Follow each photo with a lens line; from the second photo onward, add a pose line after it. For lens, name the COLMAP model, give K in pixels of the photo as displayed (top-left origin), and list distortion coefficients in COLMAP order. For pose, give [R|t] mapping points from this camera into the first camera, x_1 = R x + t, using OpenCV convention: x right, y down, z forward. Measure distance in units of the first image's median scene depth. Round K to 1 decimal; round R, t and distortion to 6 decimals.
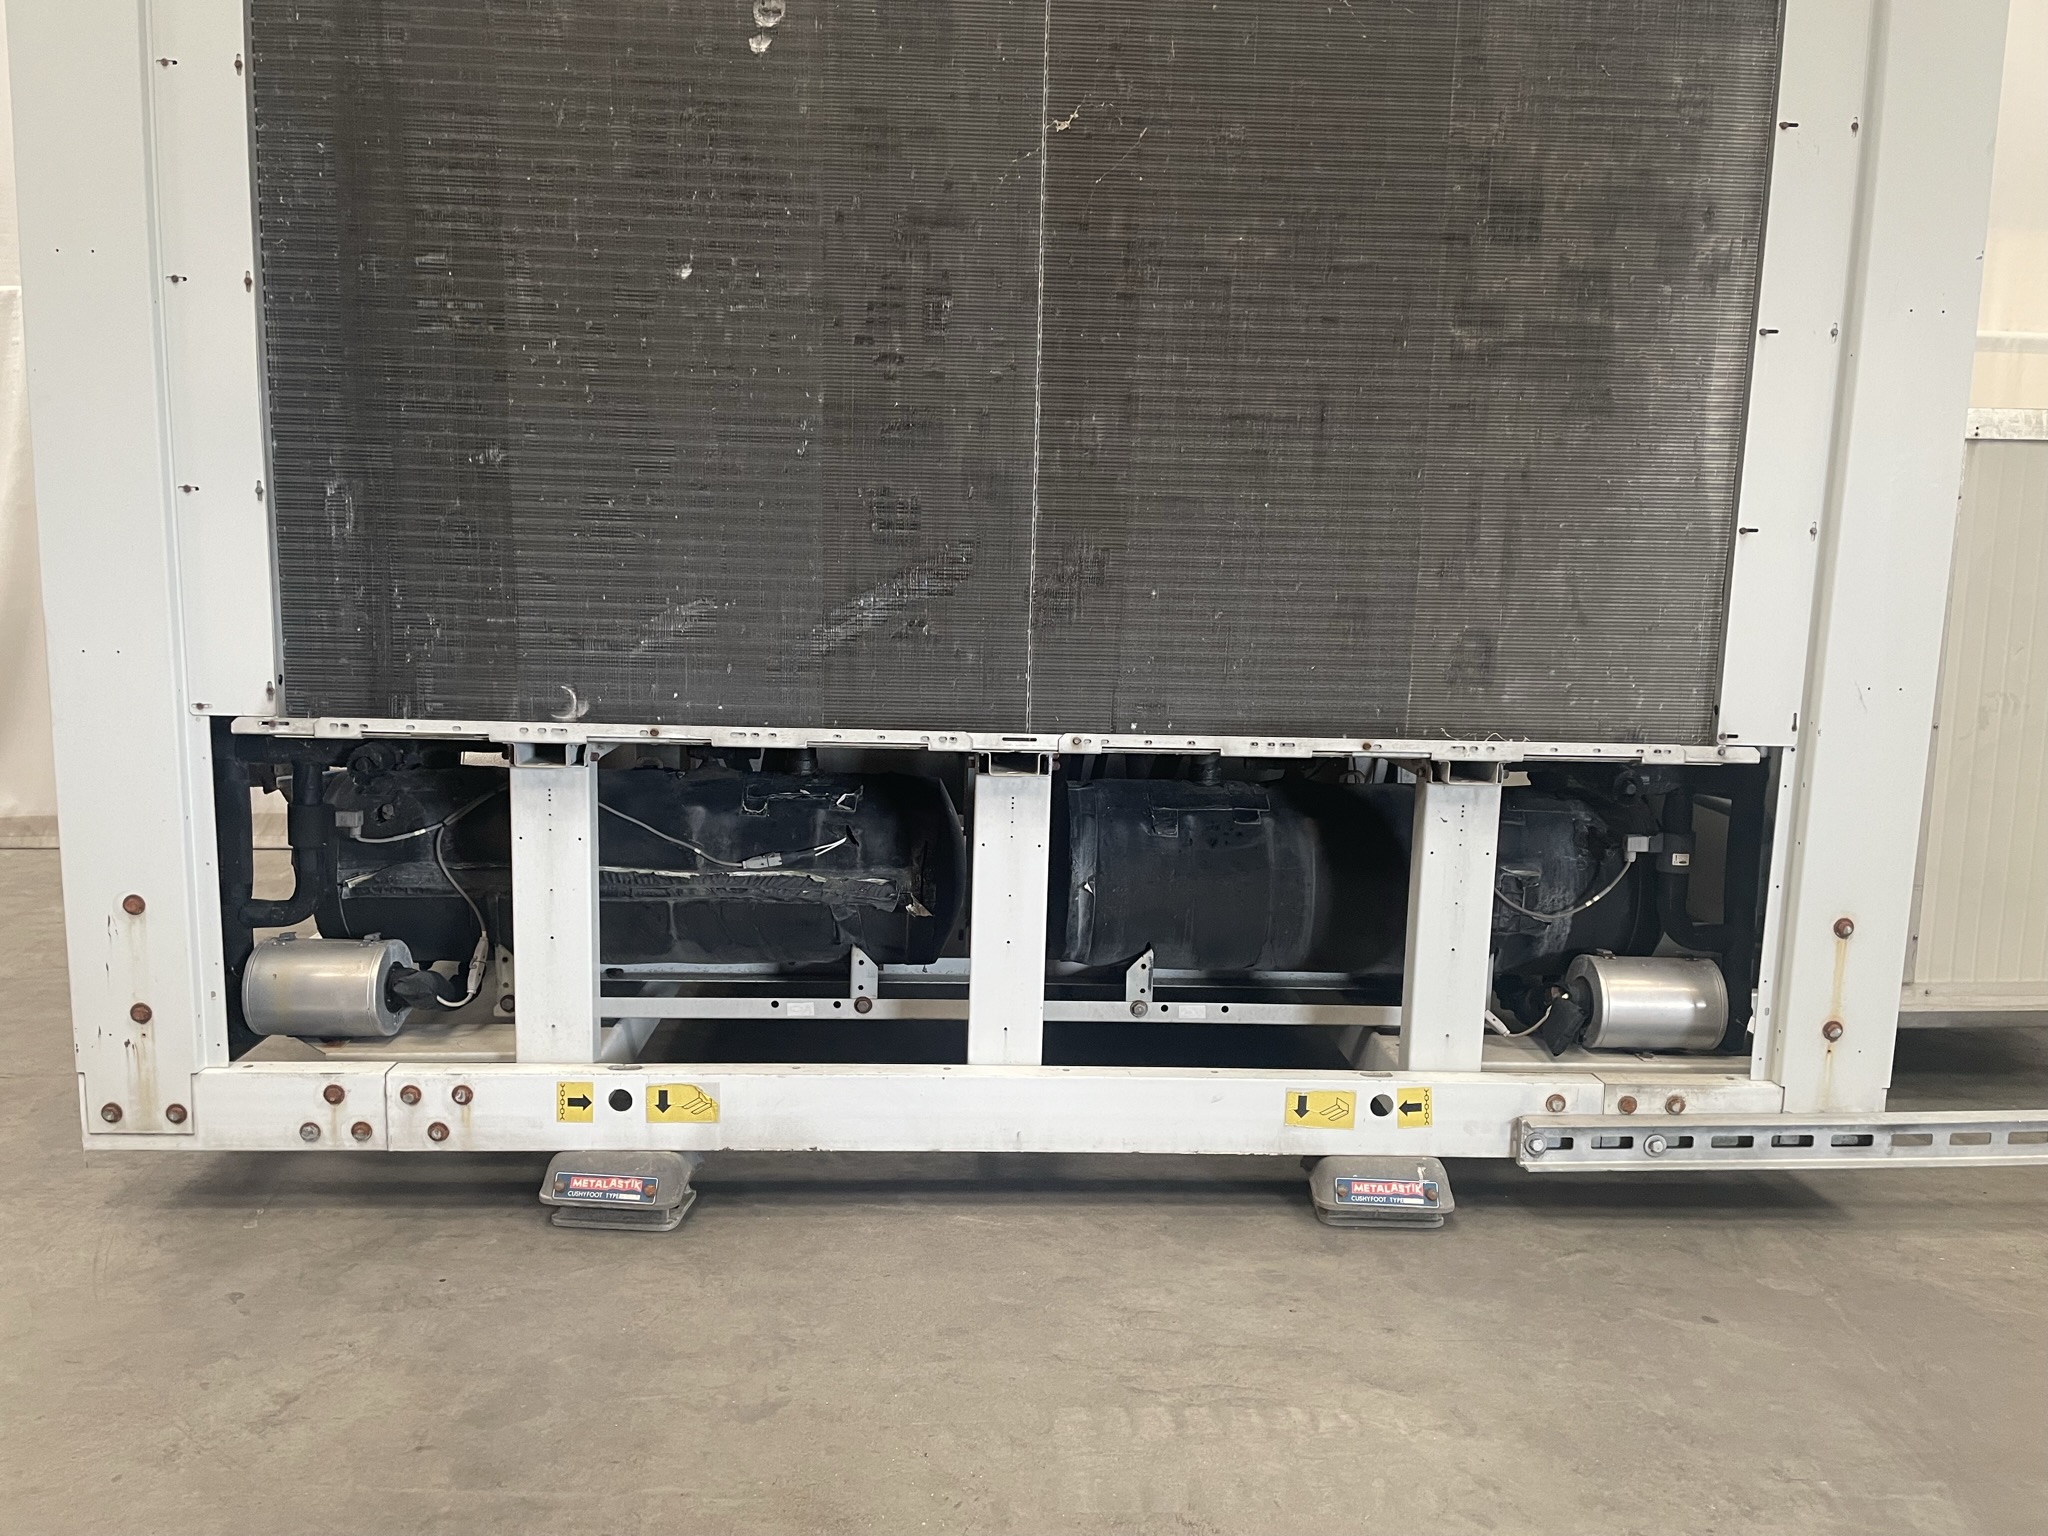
lens RADIAL K [[1543.9, 0, 1026.2], [0, 1543.9, 797.2], [0, 0, 1]] dist [0.086476, -0.108350]
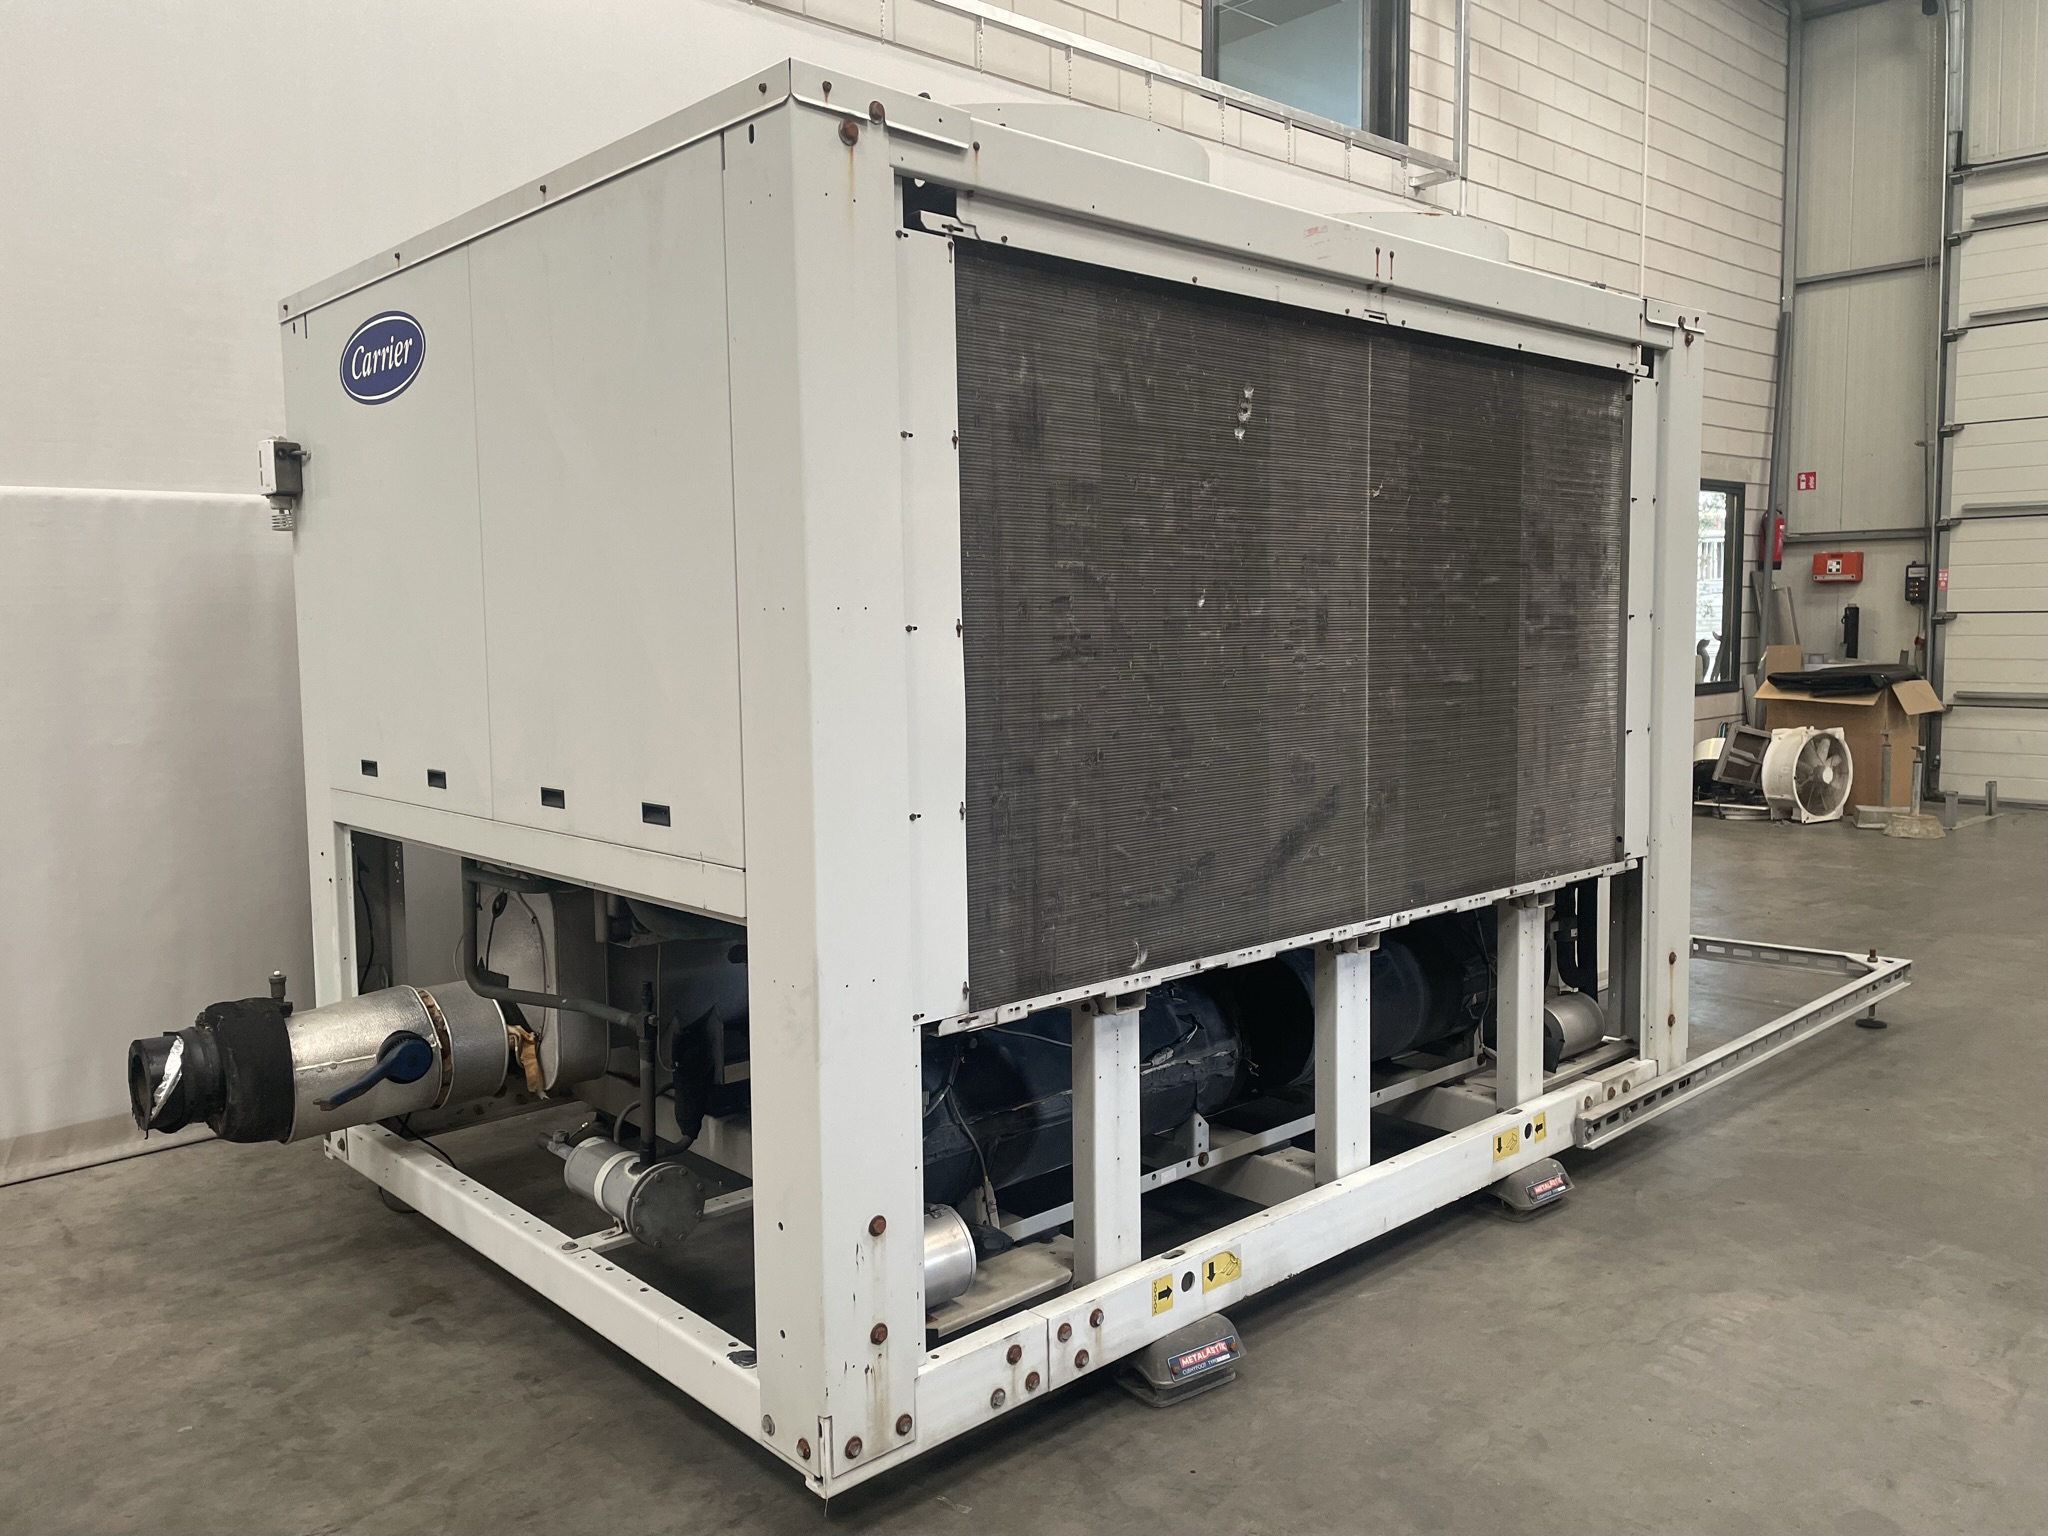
lens RADIAL K [[1543.9, 0, 1043.8], [0, 1543.9, 760.3], [0, 0, 1]] dist [0.086476, -0.108350]
pose [[0.759029, -0.091340, 0.644618, -1.088090], [0.136182, 0.990482, -0.020005, -0.191590], [-0.636655, 0.102969, 0.764243, 0.127323]]
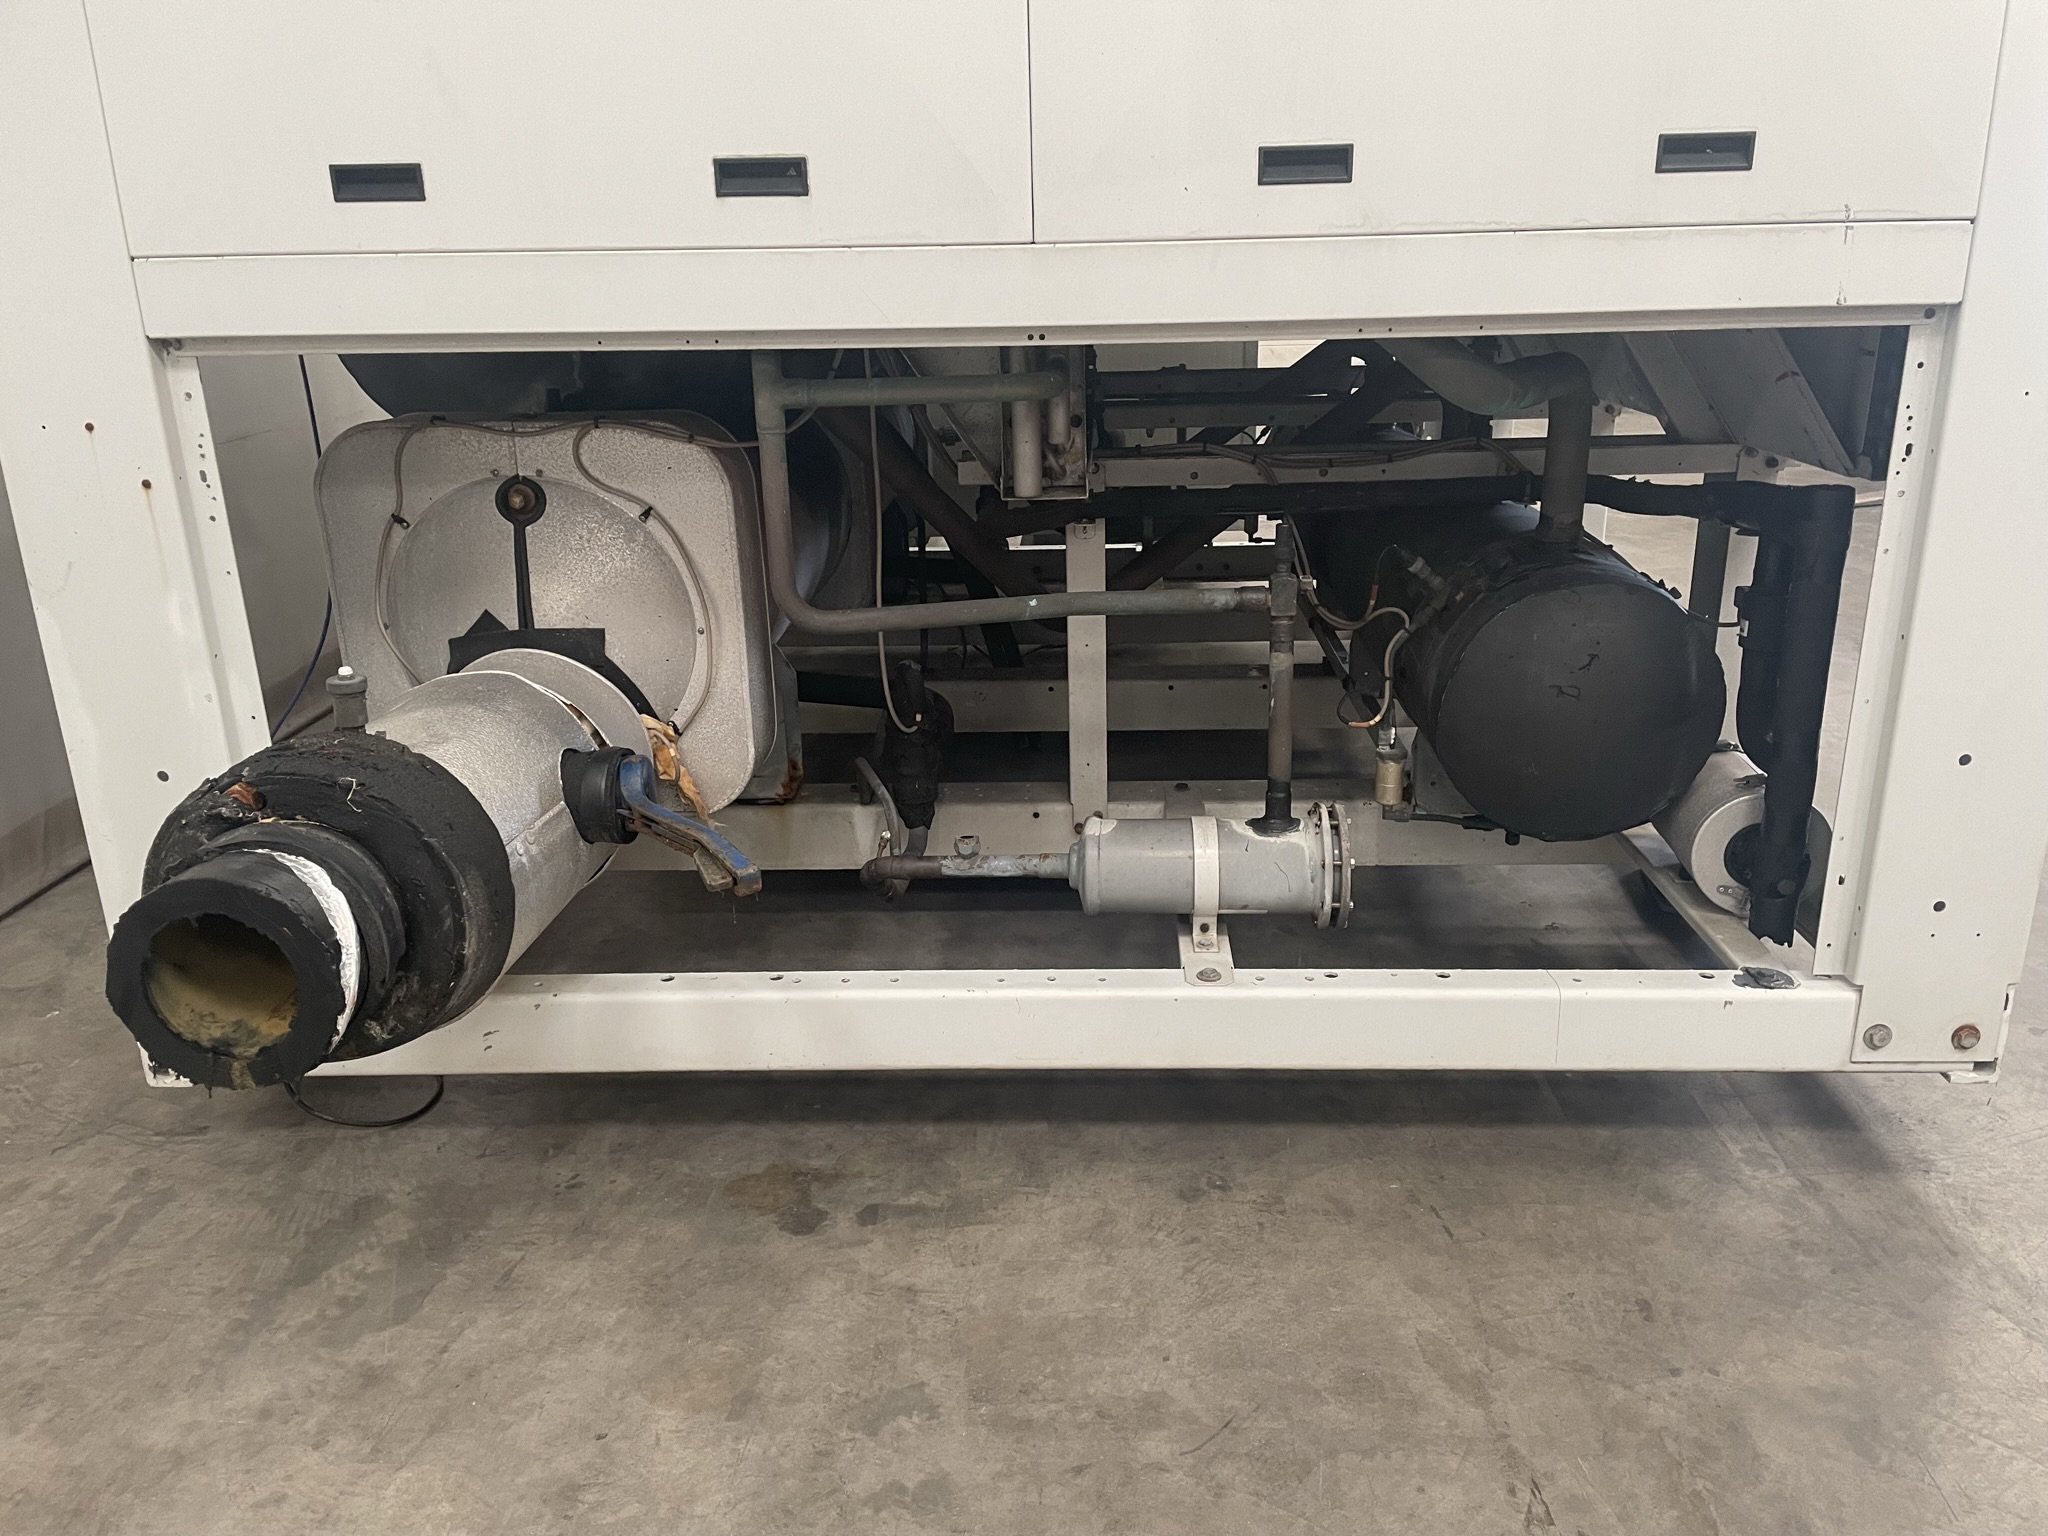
lens RADIAL K [[1543.9, 0, 1045.2], [0, 1543.9, 773.5], [0, 0, 1]] dist [0.086476, -0.108350]
pose [[0.073846, -0.346608, 0.935099, -1.281960], [0.184556, 0.926212, 0.328739, -0.236964], [-0.980044, 0.148302, 0.132366, 1.330171]]
